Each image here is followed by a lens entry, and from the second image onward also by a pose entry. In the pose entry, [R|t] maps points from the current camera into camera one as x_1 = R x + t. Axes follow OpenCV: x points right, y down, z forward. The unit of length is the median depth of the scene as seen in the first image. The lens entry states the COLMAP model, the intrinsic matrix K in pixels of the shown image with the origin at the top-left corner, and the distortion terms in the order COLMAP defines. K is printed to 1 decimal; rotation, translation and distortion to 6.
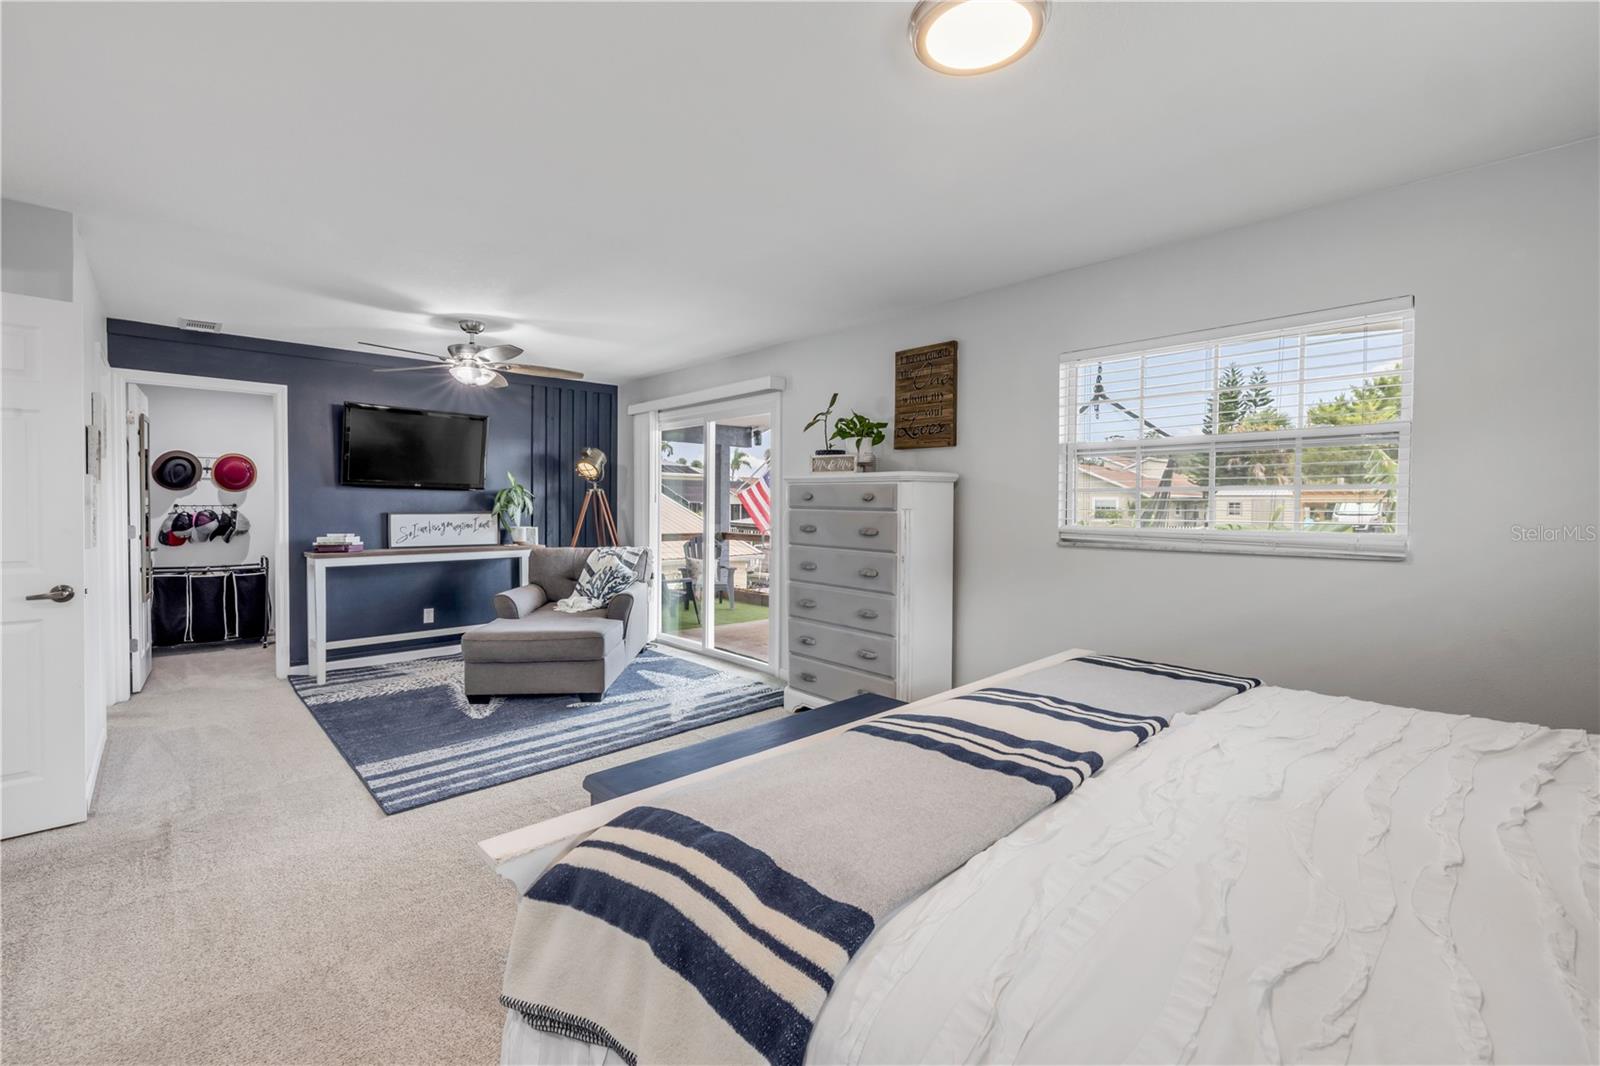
lens RADIAL K [[682.3, 0, 798.0], [0, 682.3, 523.7], [0, 0, 1]] dist [-0.001524, -0.000141]
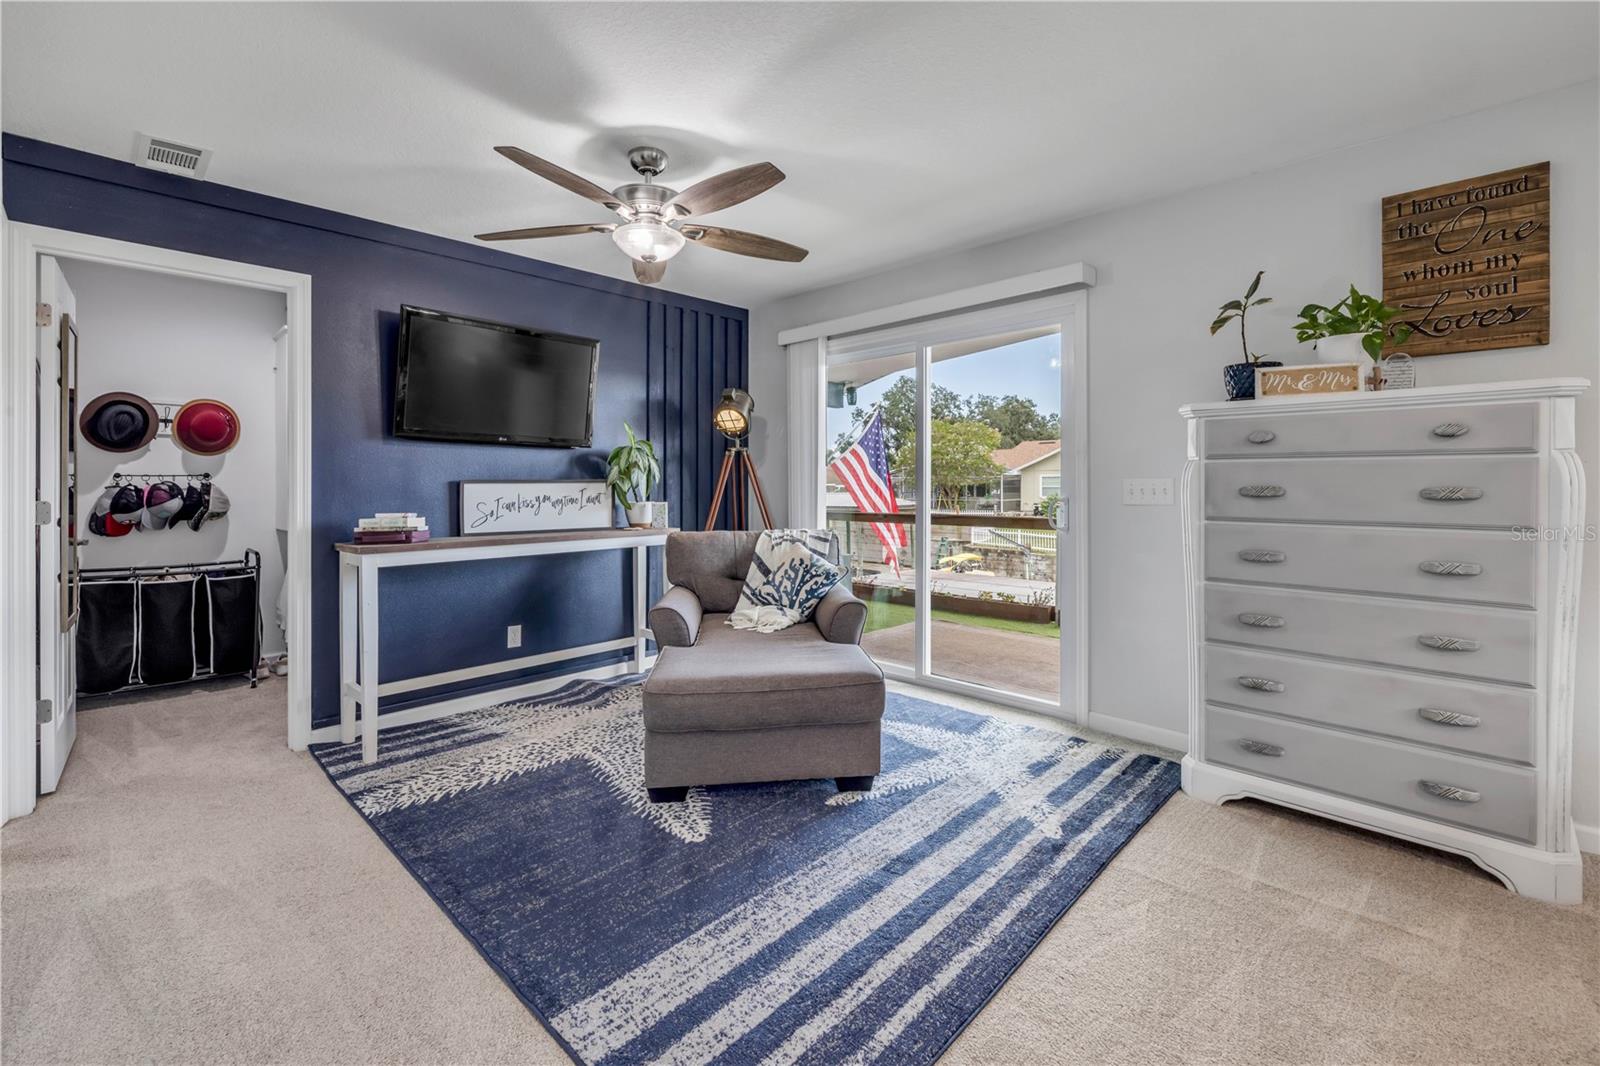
lens RADIAL K [[694.0, 0, 800.5], [0, 694.0, 489.1], [0, 0, 1]] dist [-0.001158, -0.000016]
pose [[0.998752, -0.009696, 0.049004, -0.314602], [0.010857, 0.999665, -0.023487, 0.010942], [-0.048760, 0.023990, 0.998522, 0.328358]]
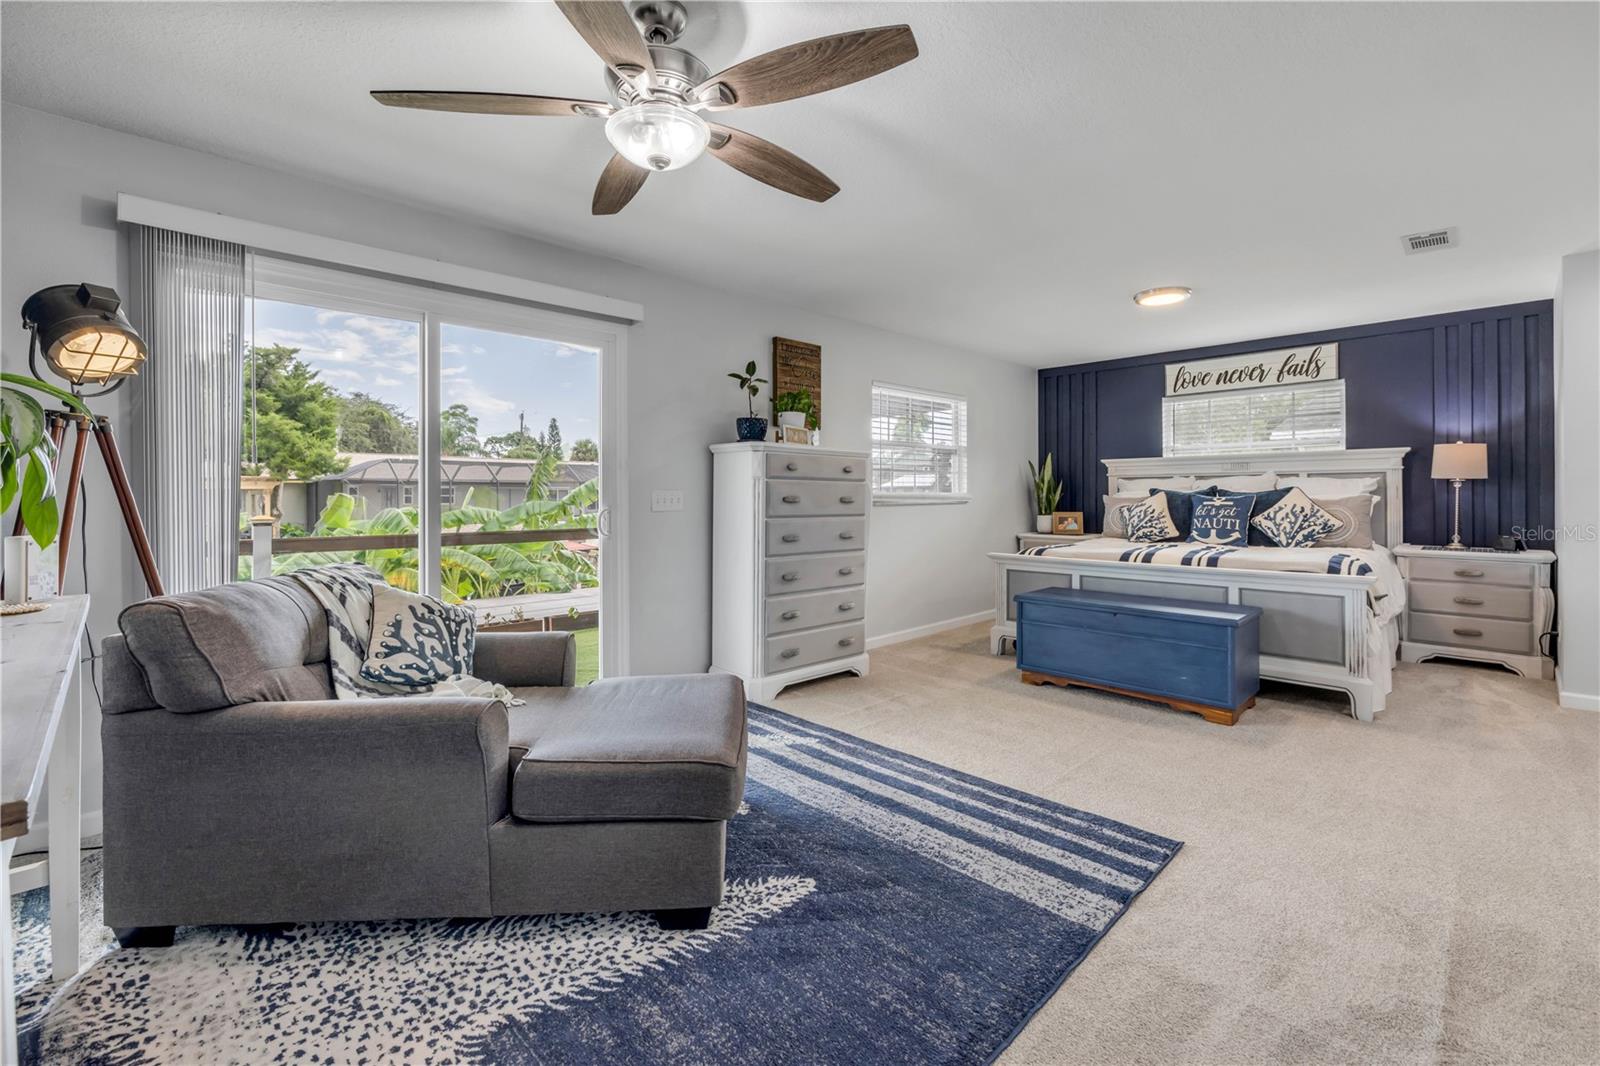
lens RADIAL K [[694.0, 0, 800.5], [0, 694.0, 489.1], [0, 0, 1]] dist [-0.001158, -0.000016]
pose [[-0.026479, 0.003484, 0.999643, -0.753569], [0.033526, 0.999434, -0.002595, -0.003288], [-0.999087, 0.033445, -0.026581, 0.779212]]
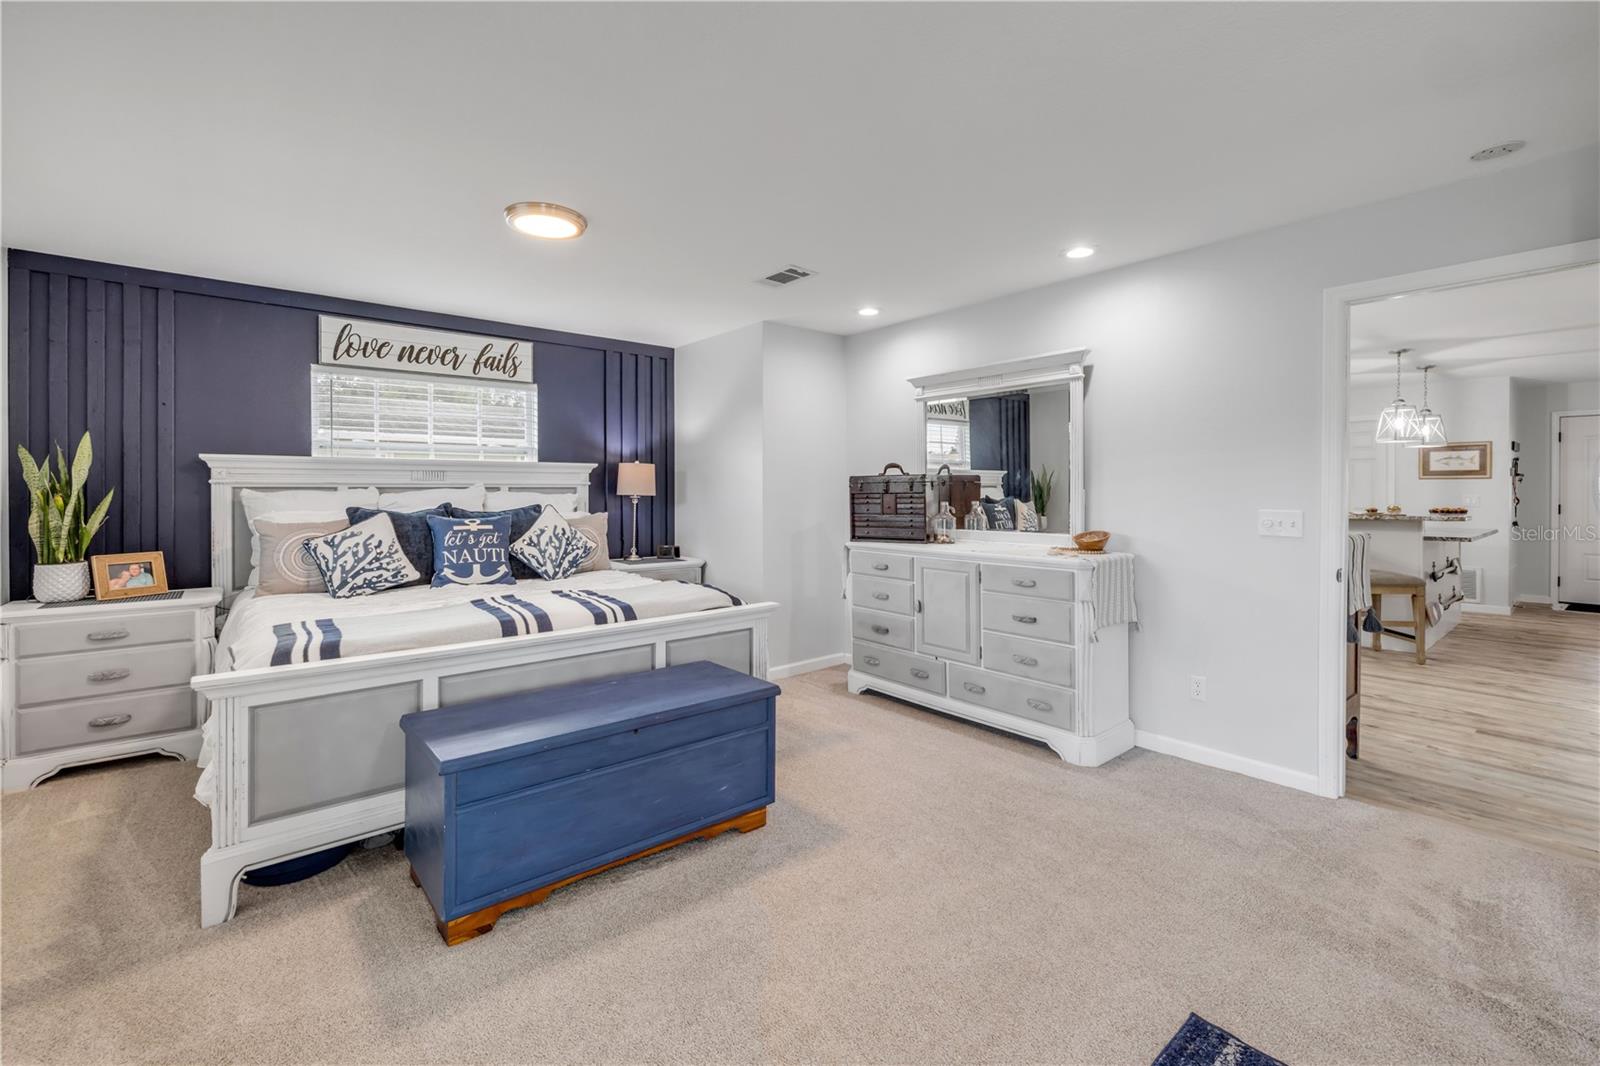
lens RADIAL K [[694.0, 0, 800.5], [0, 694.0, 489.1], [0, 0, 1]] dist [-0.001158, -0.000016]
pose [[-0.998321, -0.004035, 0.057786, -0.156698], [-0.002581, 0.999679, 0.025213, -0.025088], [-0.057870, 0.025021, -0.998011, 0.859784]]
